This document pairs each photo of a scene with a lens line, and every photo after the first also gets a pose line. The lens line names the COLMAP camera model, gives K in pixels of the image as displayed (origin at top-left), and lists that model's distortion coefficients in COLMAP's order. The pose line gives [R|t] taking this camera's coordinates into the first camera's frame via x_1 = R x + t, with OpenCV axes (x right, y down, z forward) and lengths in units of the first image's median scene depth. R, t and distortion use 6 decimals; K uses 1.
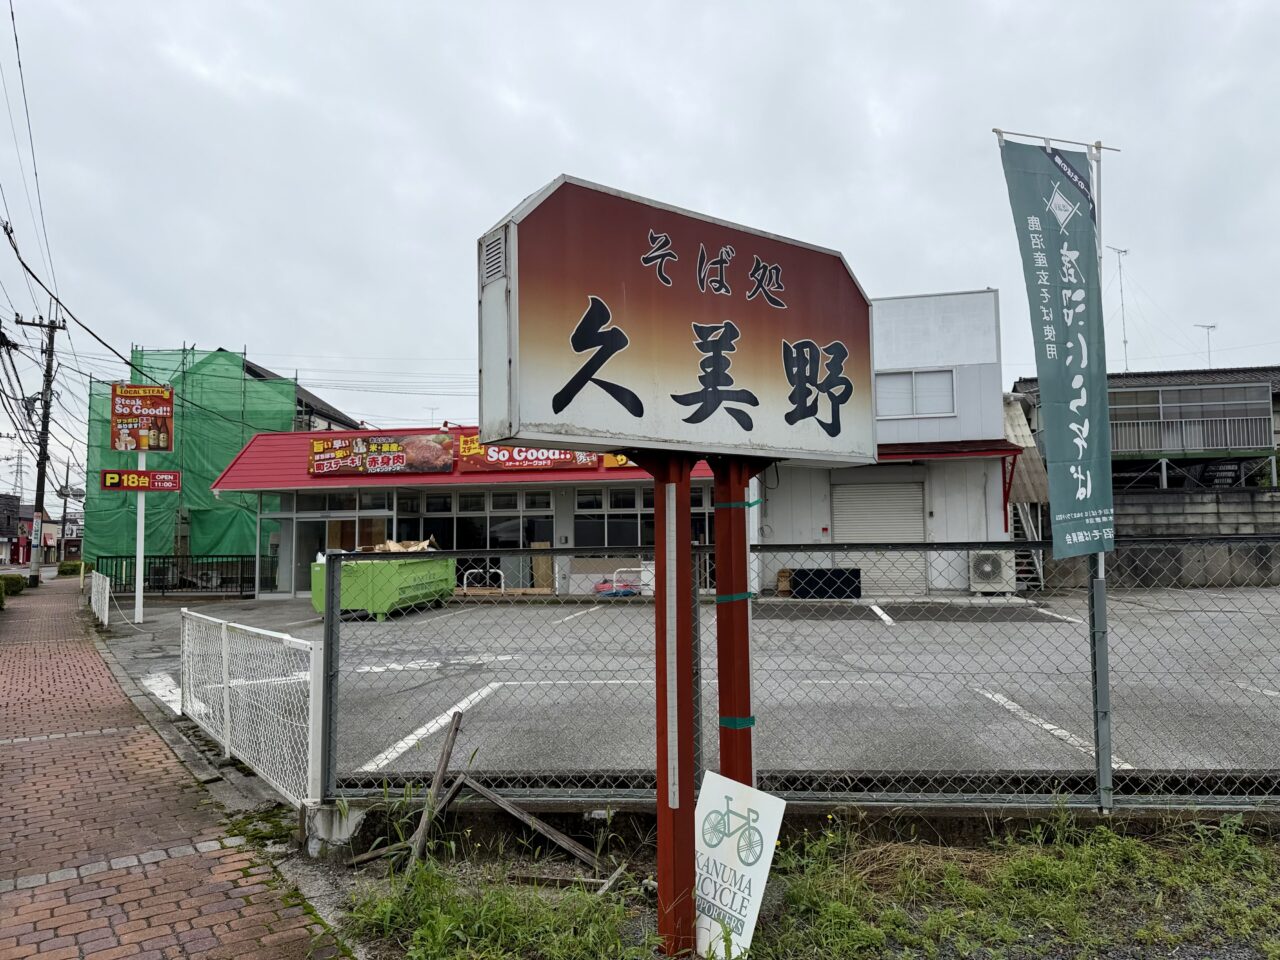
lens RADIAL K [[910.4, 0, 640.0], [0, 910.4, 480.0], [0, 0, 1]] dist [0.054521, -0.067919]
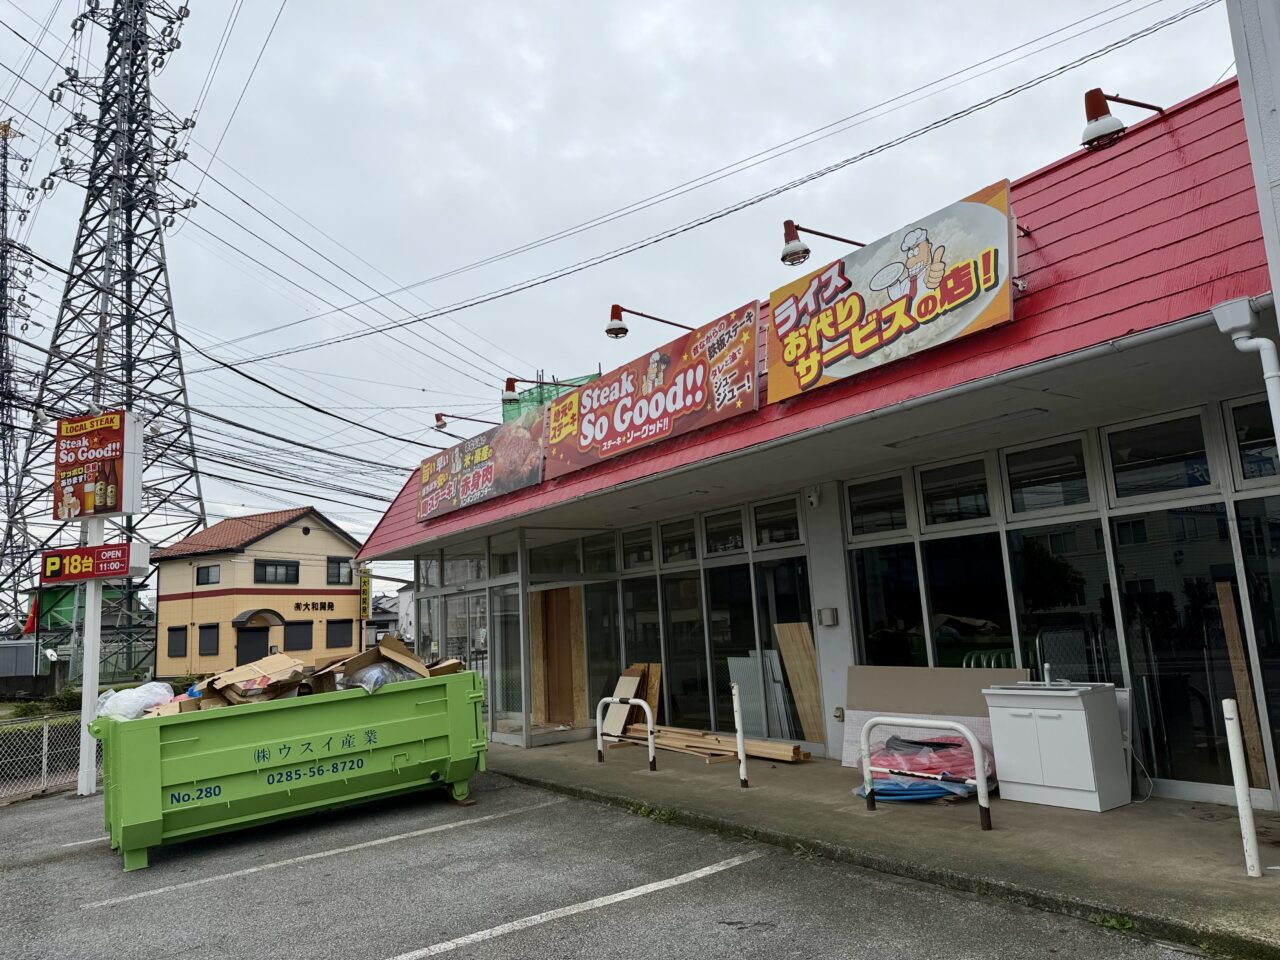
lens RADIAL K [[905.2, 0, 618.8], [0, 905.2, 485.1], [0, 0, 1]] dist [0.050636, -0.045329]
pose [[0.709196, -0.138455, -0.691282, 0.141994], [0.105462, 0.990328, -0.090155, 0.037786], [0.697079, -0.008966, 0.716939, 0.709612]]
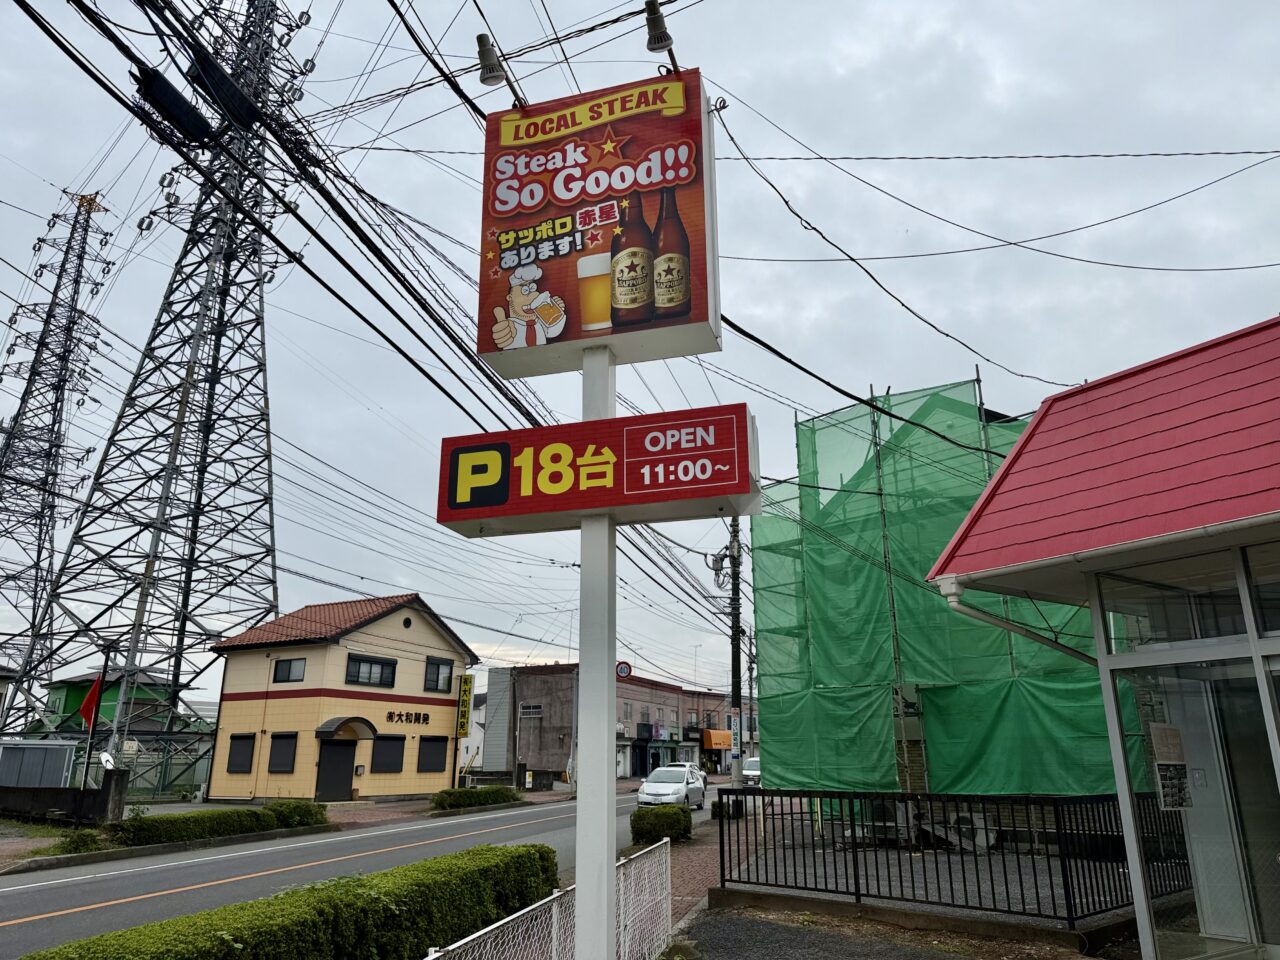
lens RADIAL K [[910.4, 0, 640.0], [0, 910.4, 480.0], [0, 0, 1]] dist [0.054521, -0.067919]
pose [[0.716275, -0.201898, -0.667972, -0.347124], [0.053969, 0.970391, -0.235434, 0.047556], [0.695728, 0.132586, 0.705963, 0.758689]]
